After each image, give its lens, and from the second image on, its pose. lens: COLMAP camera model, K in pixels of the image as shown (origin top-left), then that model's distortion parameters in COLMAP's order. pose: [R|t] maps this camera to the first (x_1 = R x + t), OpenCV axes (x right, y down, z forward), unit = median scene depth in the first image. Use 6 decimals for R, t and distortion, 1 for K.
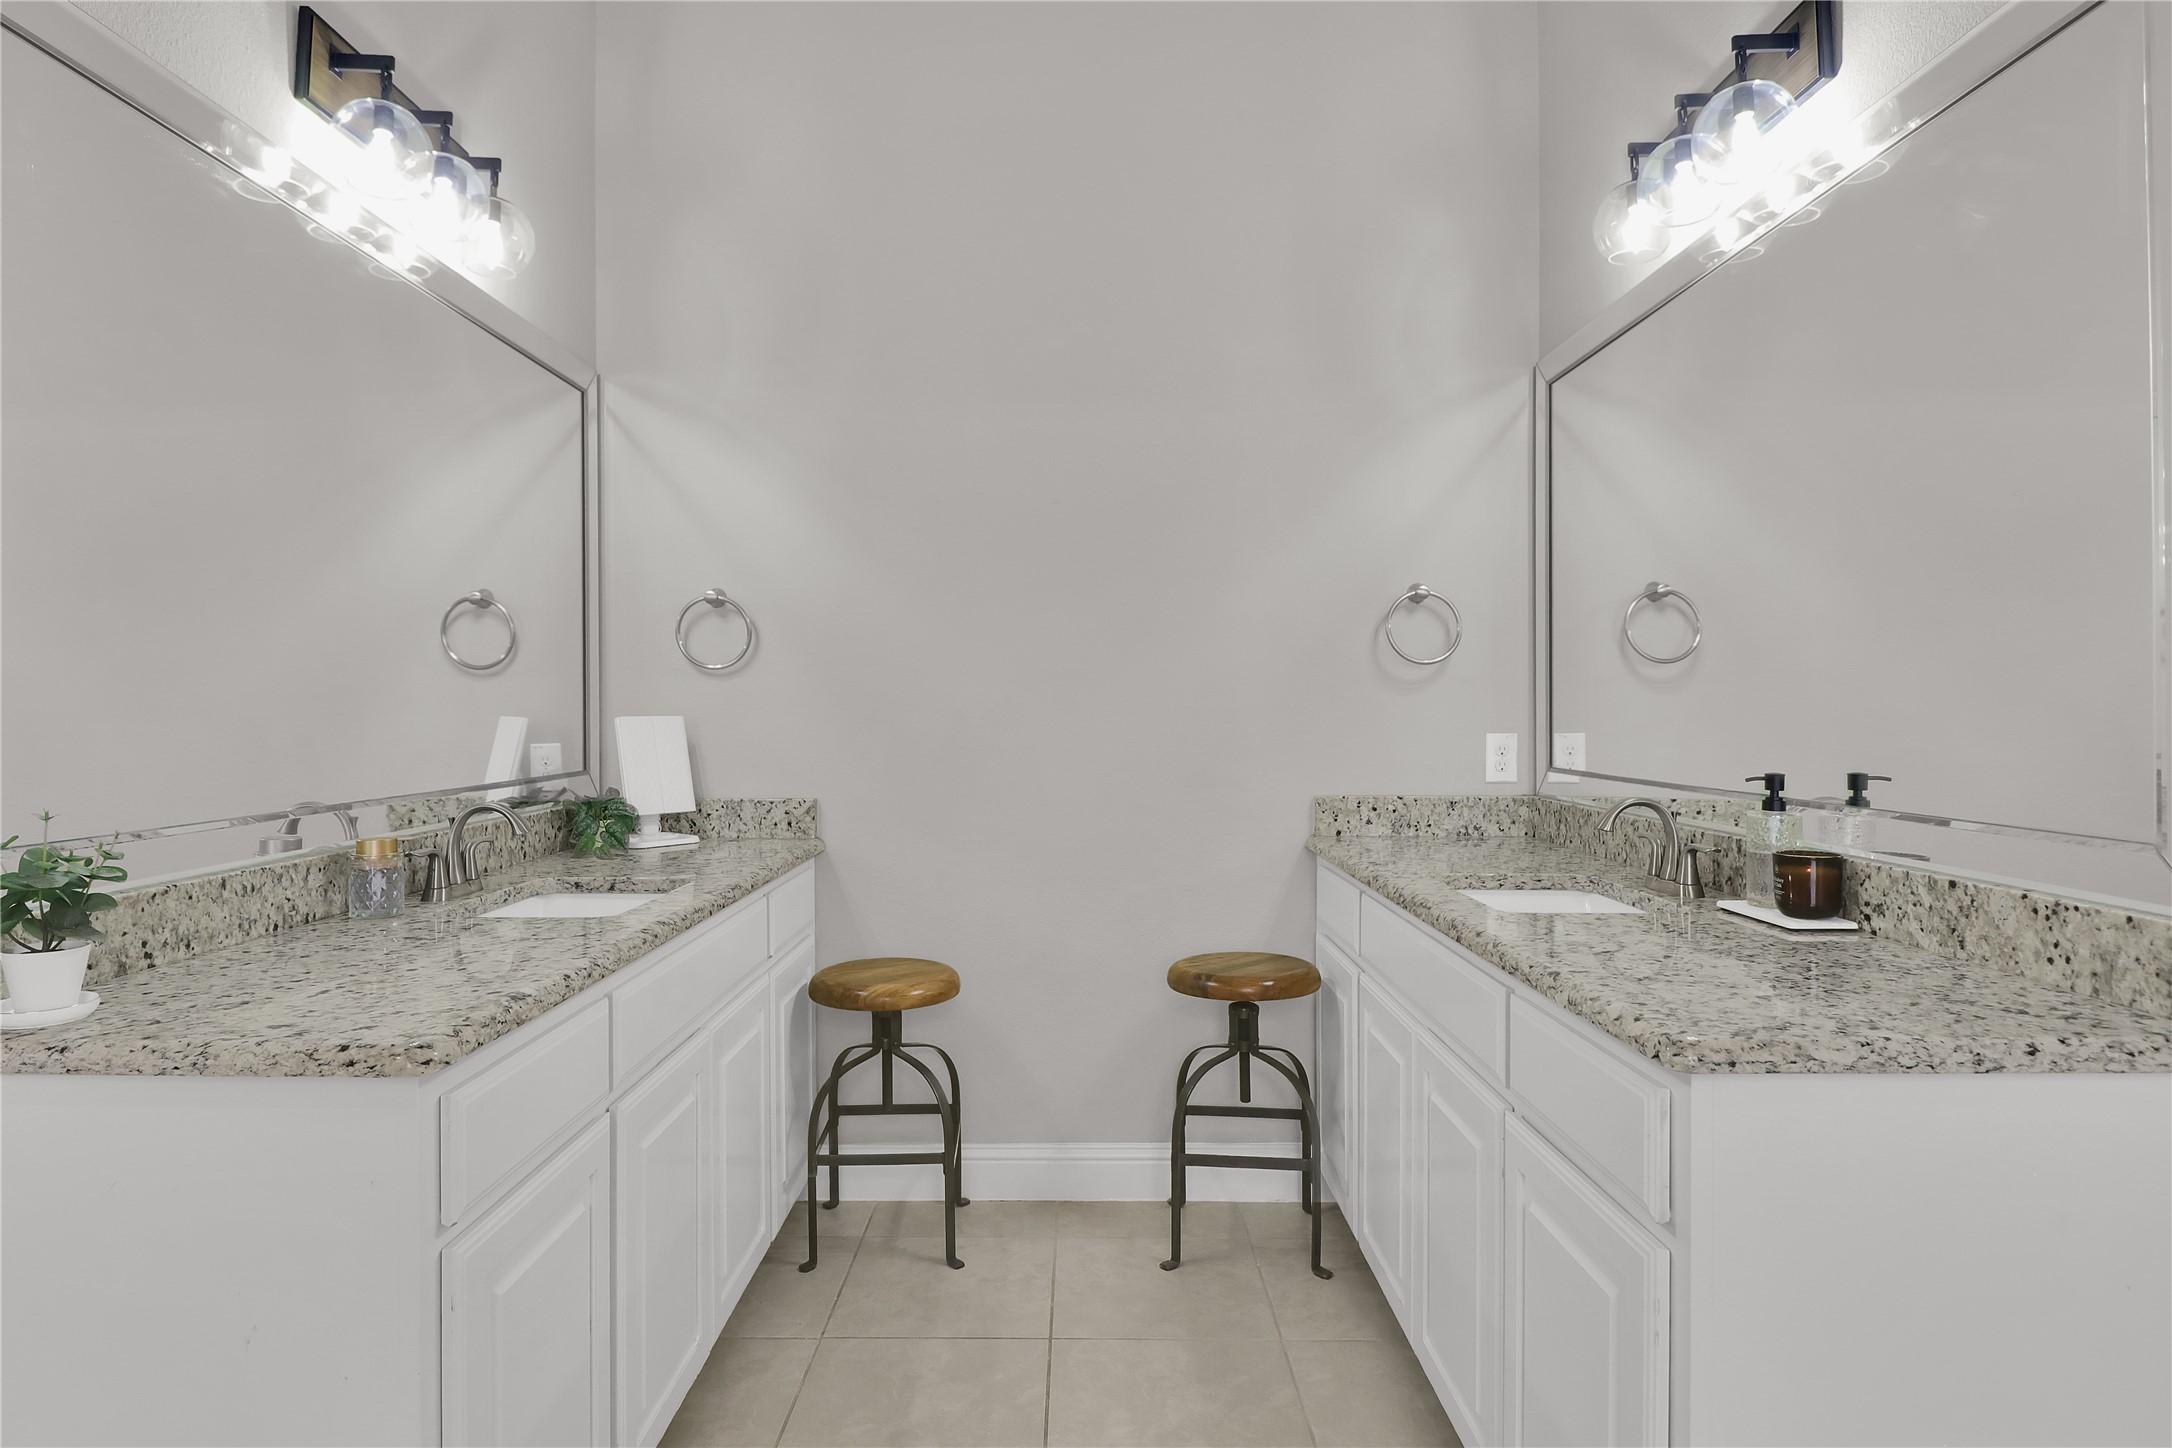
lens RADIAL K [[1202.0, 0, 1039.7], [0, 1202.0, 715.1], [0, 0, 1]] dist [-0.000115, -0.001677]
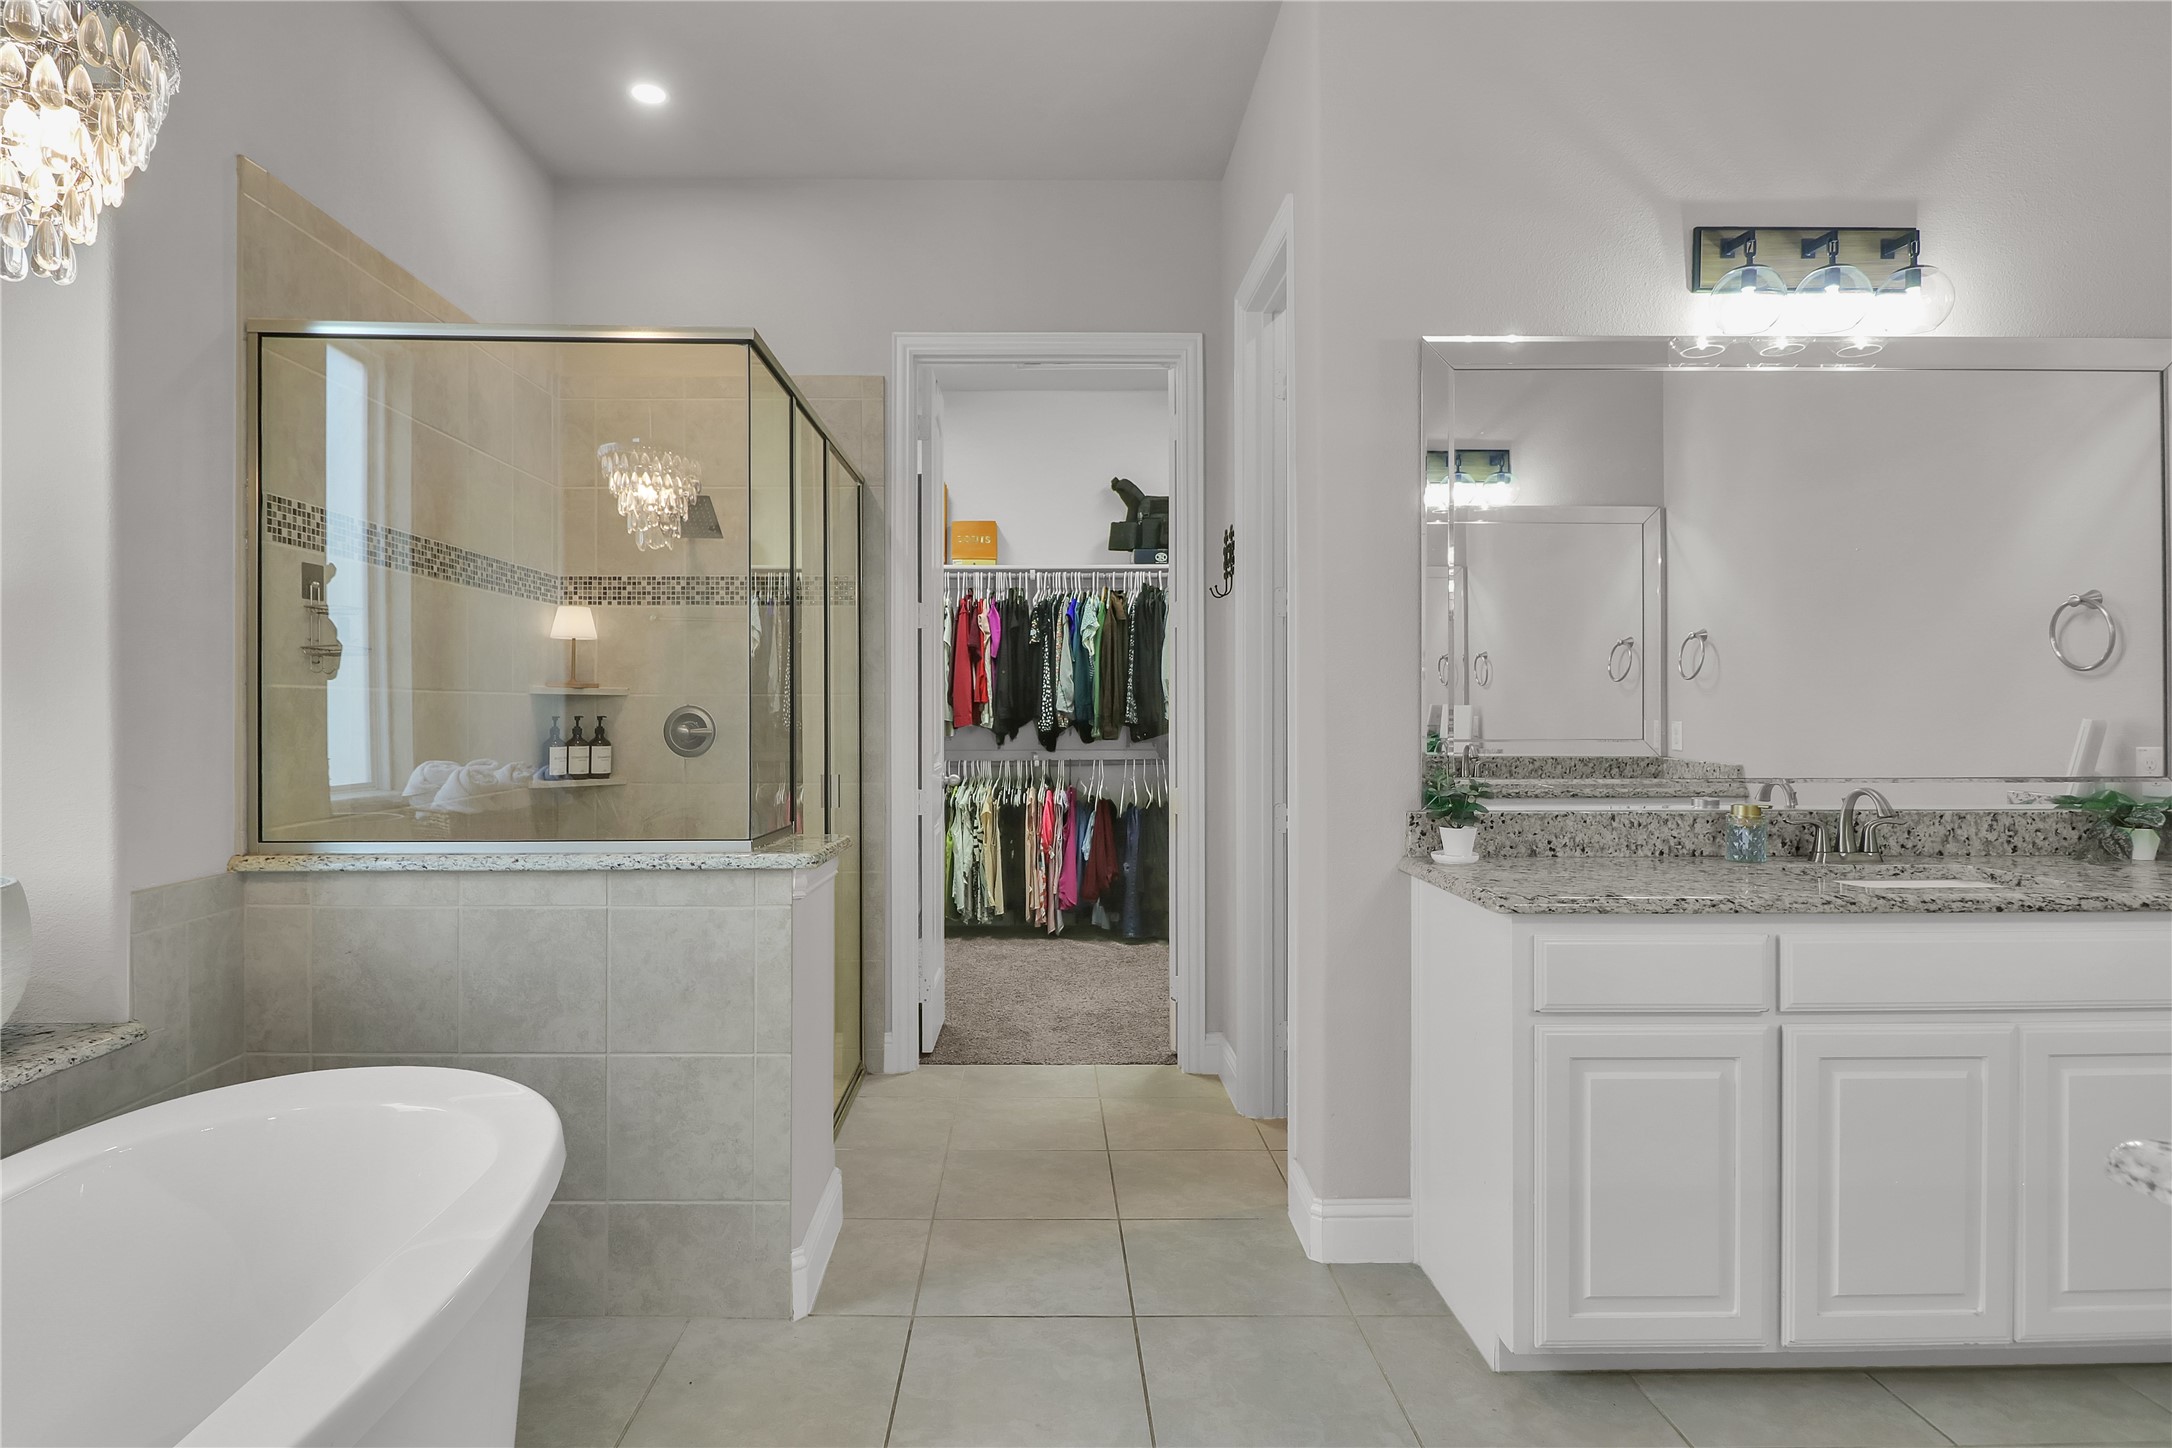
lens RADIAL K [[1202.0, 0, 1039.7], [0, 1202.0, 715.1], [0, 0, 1]] dist [-0.000115, -0.001677]
pose [[0.032138, 0.012954, -0.999399, 0.774226], [-0.005888, 0.999901, 0.012771, -0.011873], [0.999466, 0.005474, 0.032211, 0.147521]]
